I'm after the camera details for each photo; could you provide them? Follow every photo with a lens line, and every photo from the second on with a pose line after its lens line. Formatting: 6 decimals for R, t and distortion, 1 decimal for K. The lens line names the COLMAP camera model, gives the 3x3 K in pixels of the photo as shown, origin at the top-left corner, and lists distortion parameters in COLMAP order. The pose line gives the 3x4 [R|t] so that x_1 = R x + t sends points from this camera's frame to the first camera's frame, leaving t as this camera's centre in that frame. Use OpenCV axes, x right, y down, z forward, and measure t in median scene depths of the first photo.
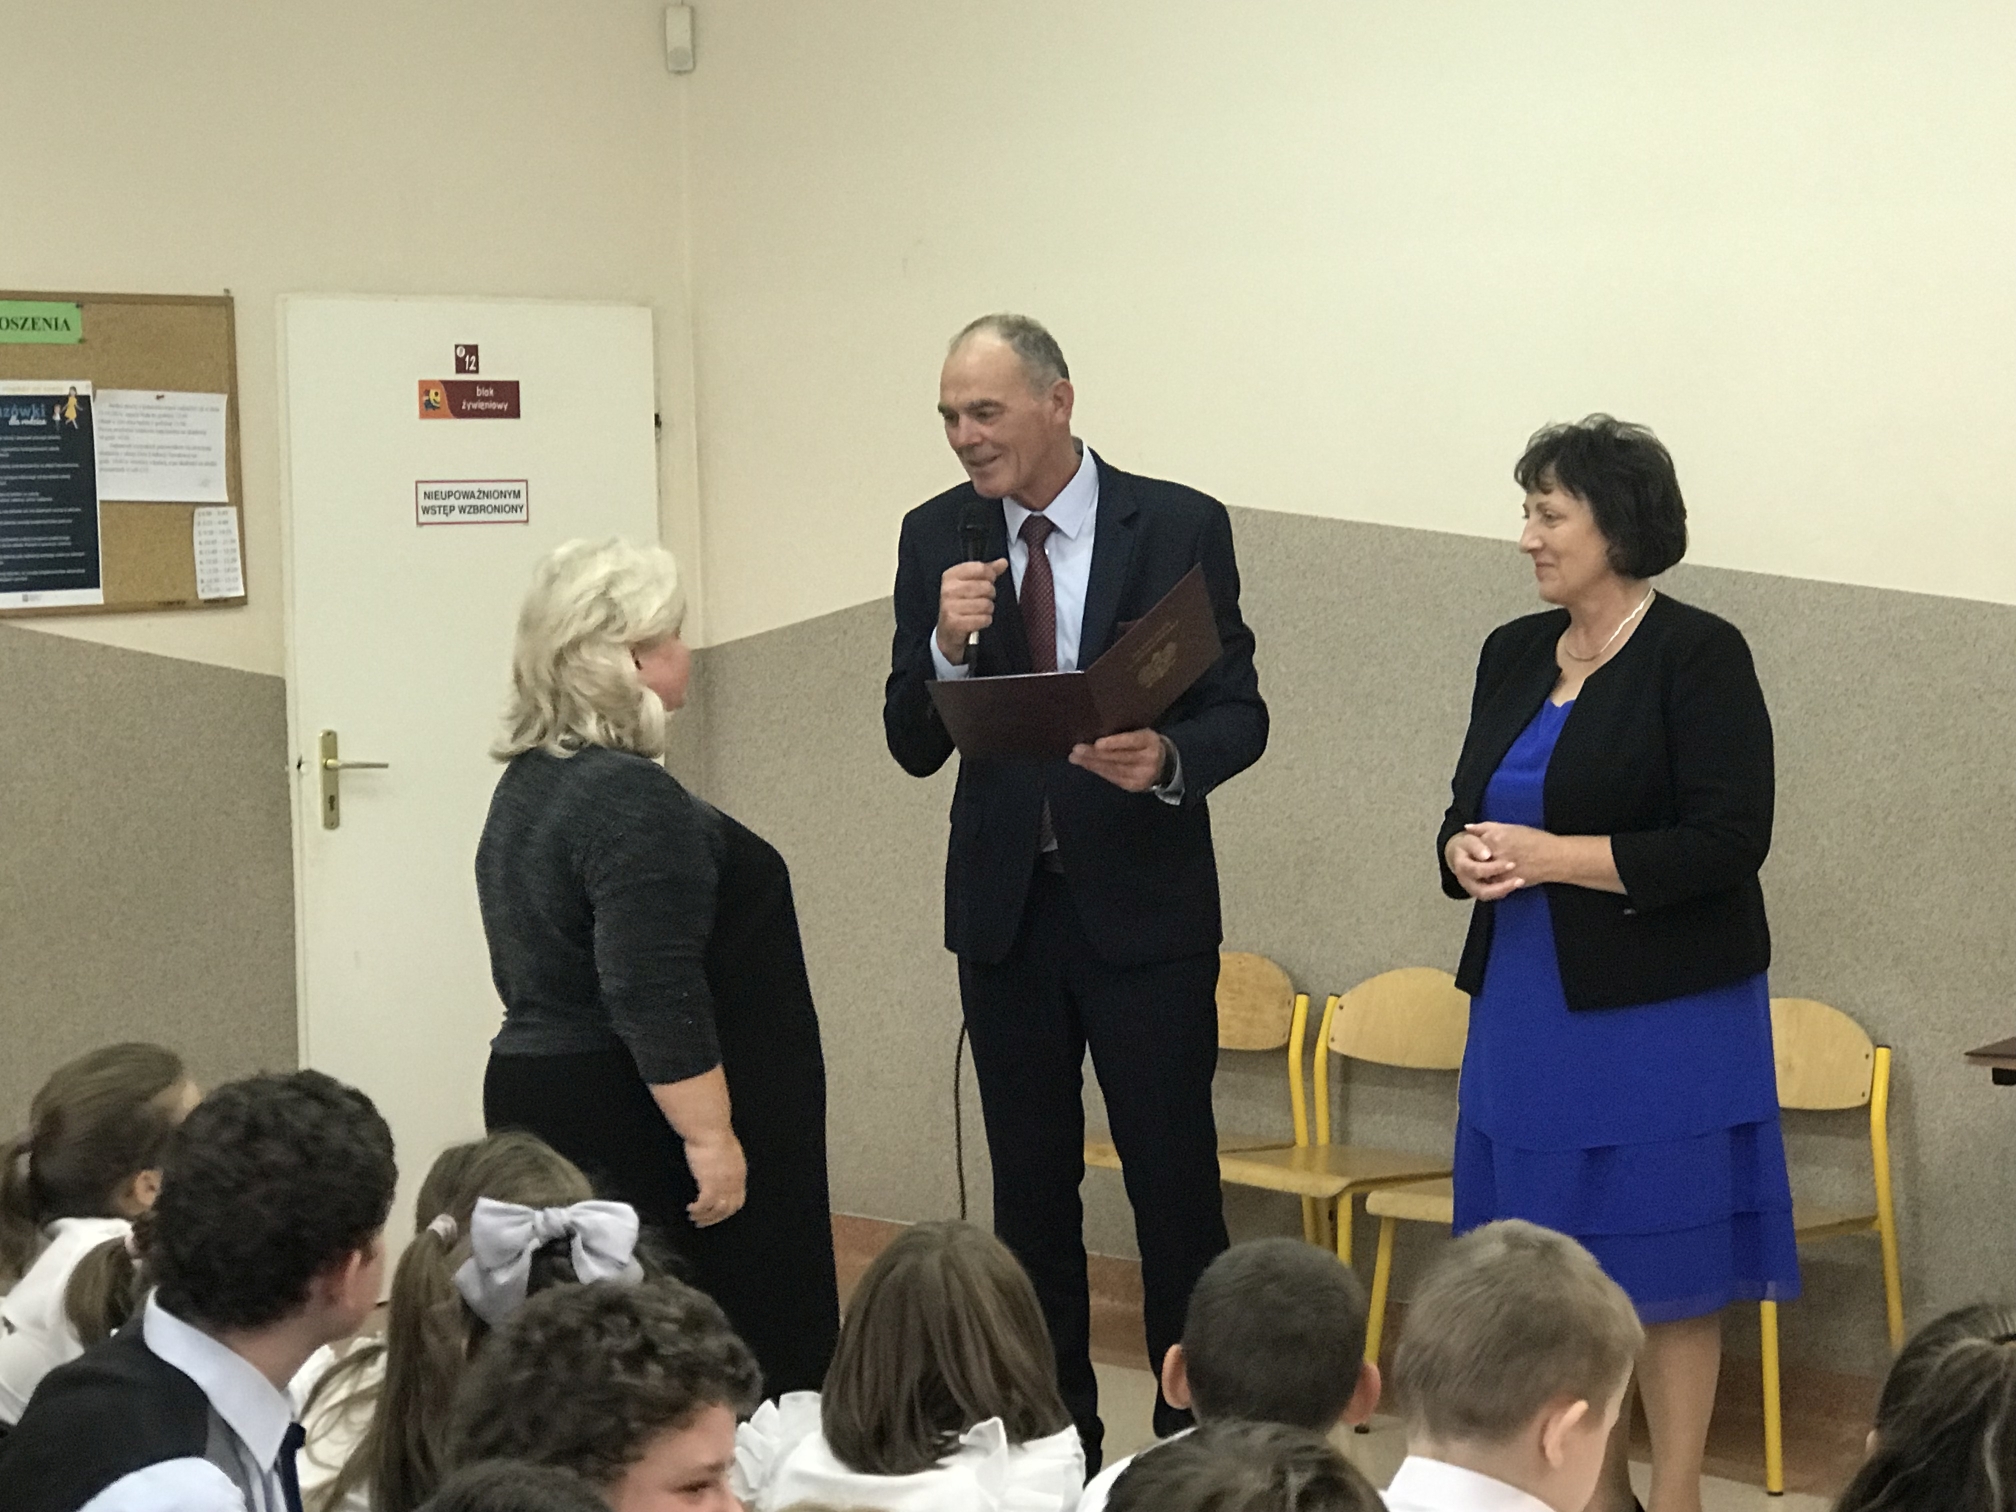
lens RADIAL K [[3938.6, 0, 1022.7], [0, 3938.6, 763.4], [0, 0, 1]] dist [0.018016, 0.000000]
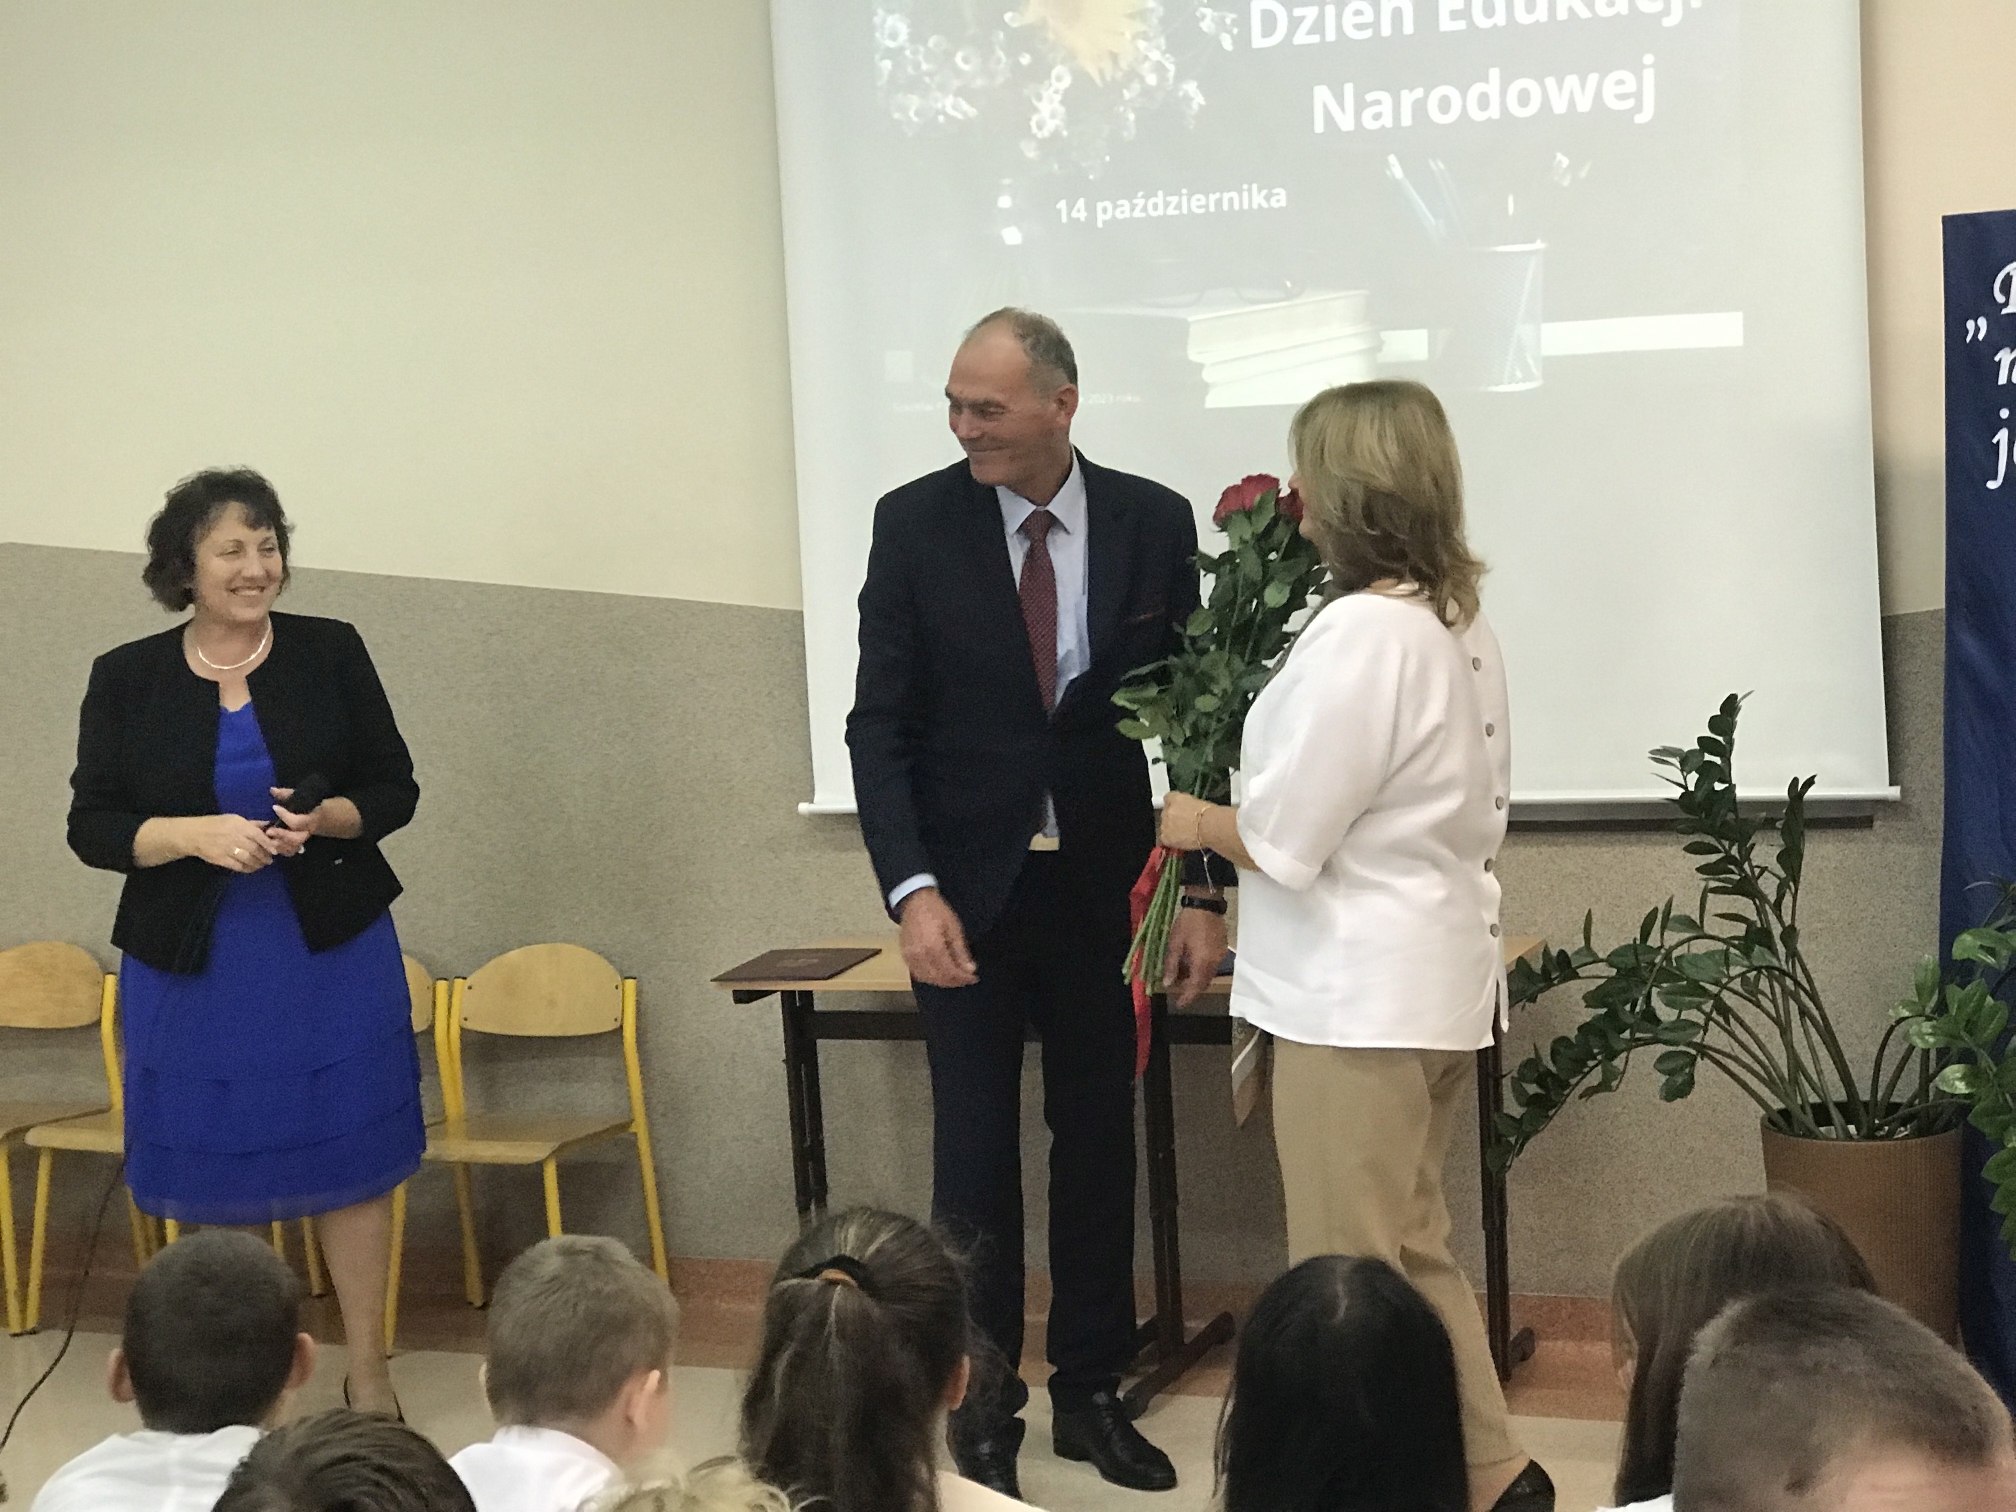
lens RADIAL K [[3327.8, 0, 957.6], [0, 3327.8, 746.5], [0, 0, 1]] dist [0.096631, 0.000000]
pose [[0.936742, -0.056307, 0.345461, -0.033203], [0.056825, 0.998347, 0.008636, -0.000984], [-0.345376, 0.011541, 0.938393, 0.018739]]
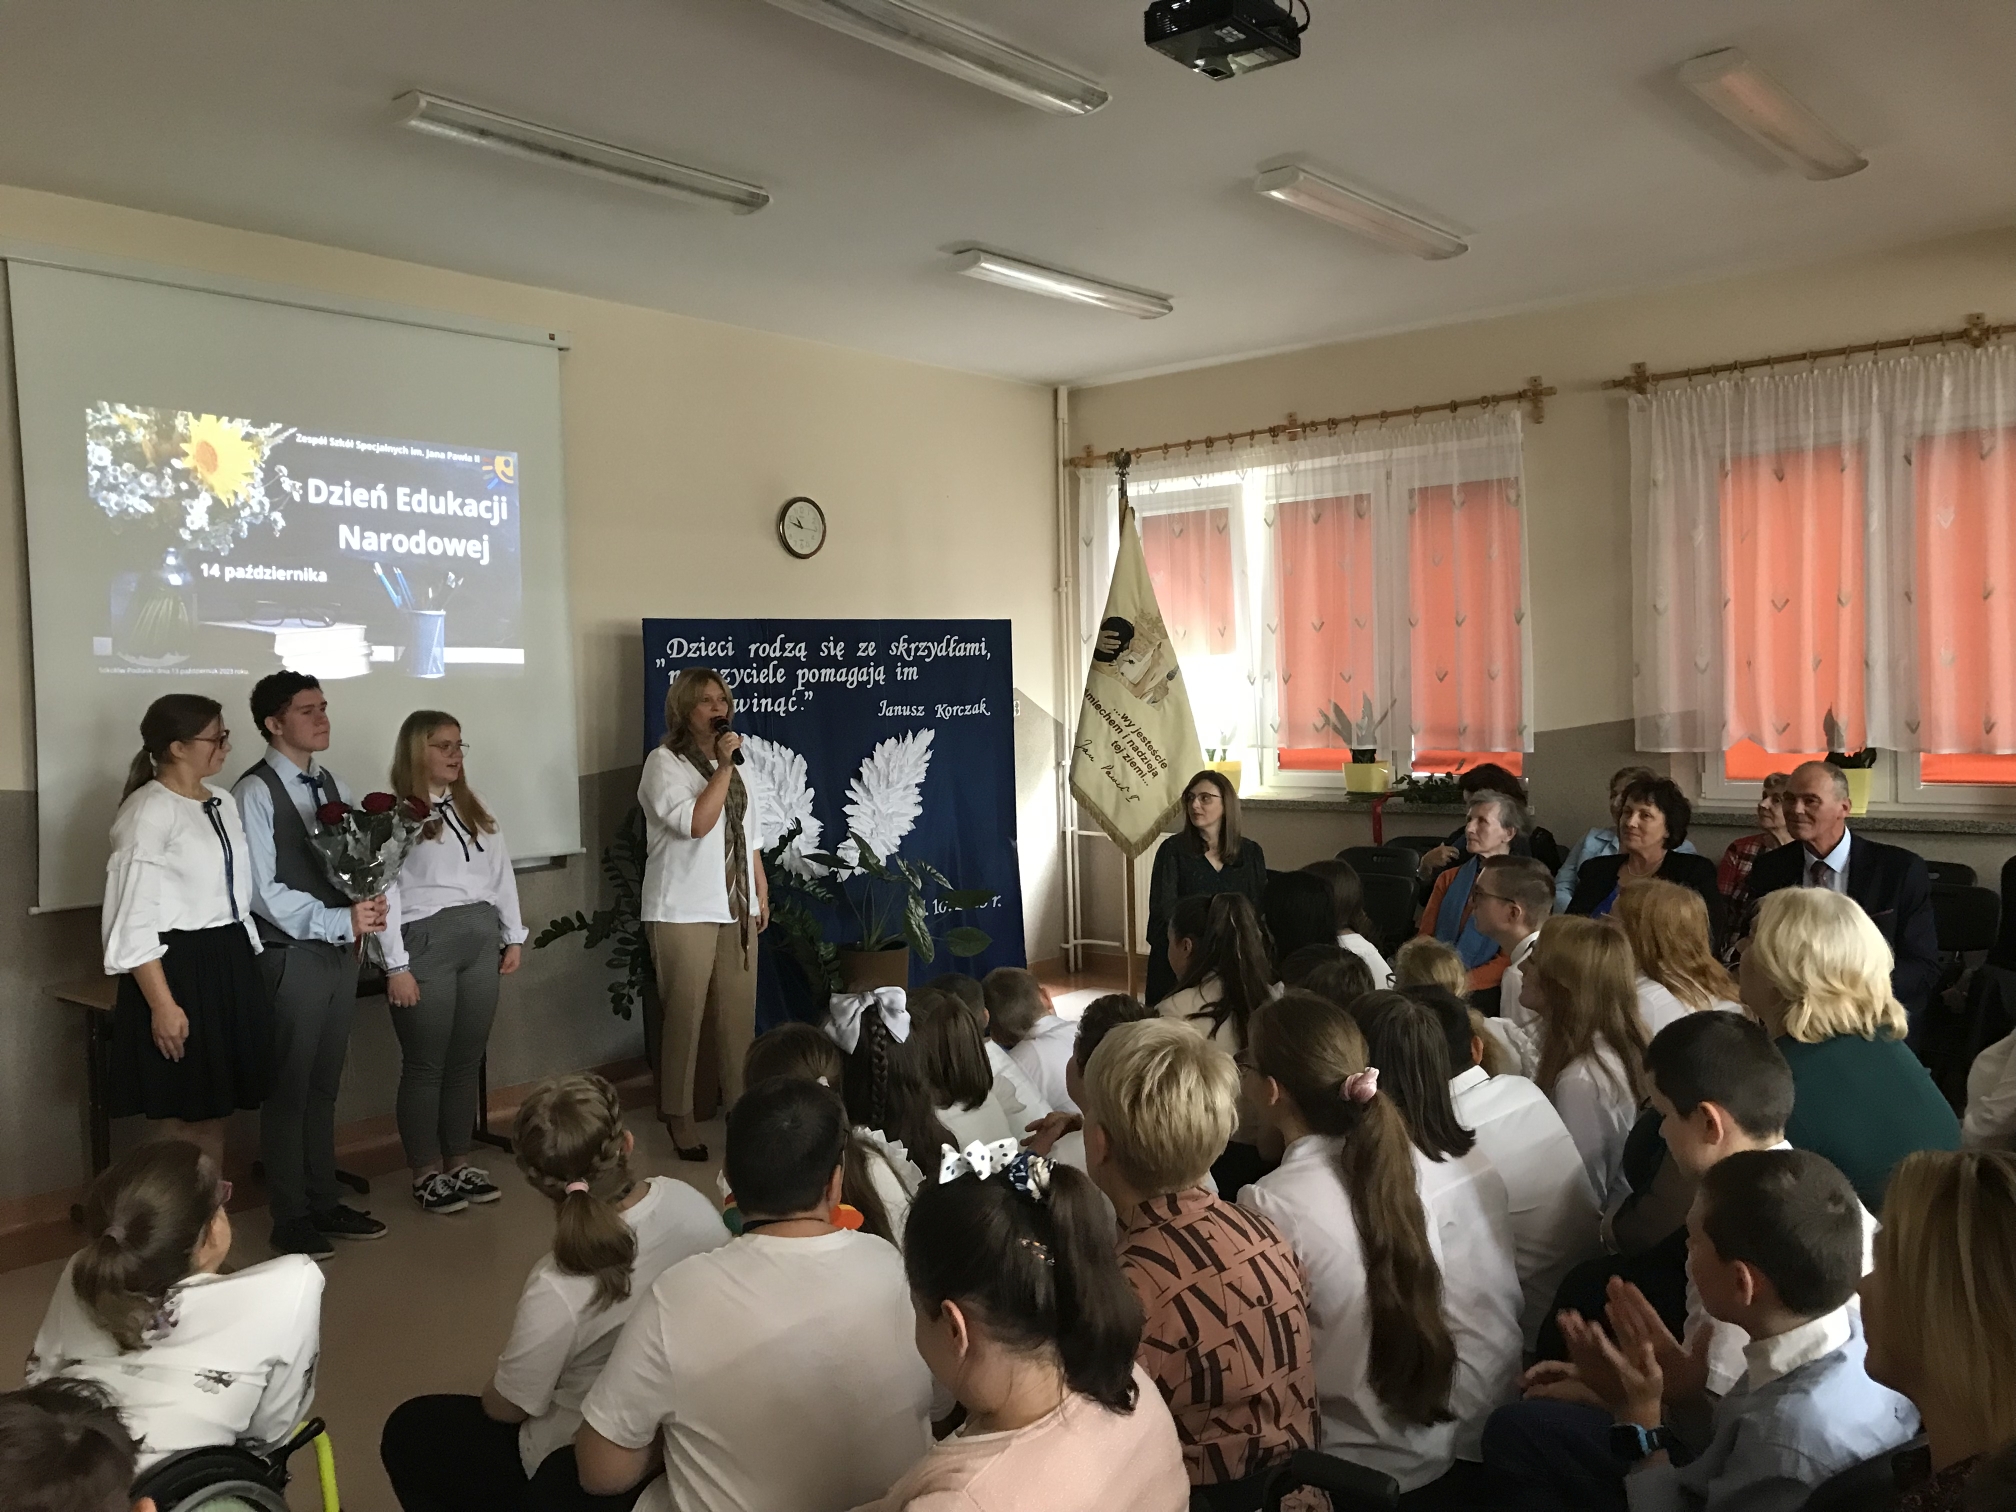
lens RADIAL K [[1674.3, 0, 1032.4], [0, 1674.3, 742.6], [0, 0, 1]] dist [0.058918, -0.038453]
pose [[-0.044092, -0.013572, 0.998935, -0.573752], [0.093250, 0.995486, 0.017642, -0.027109], [-0.994666, 0.093928, -0.042627, 0.503064]]
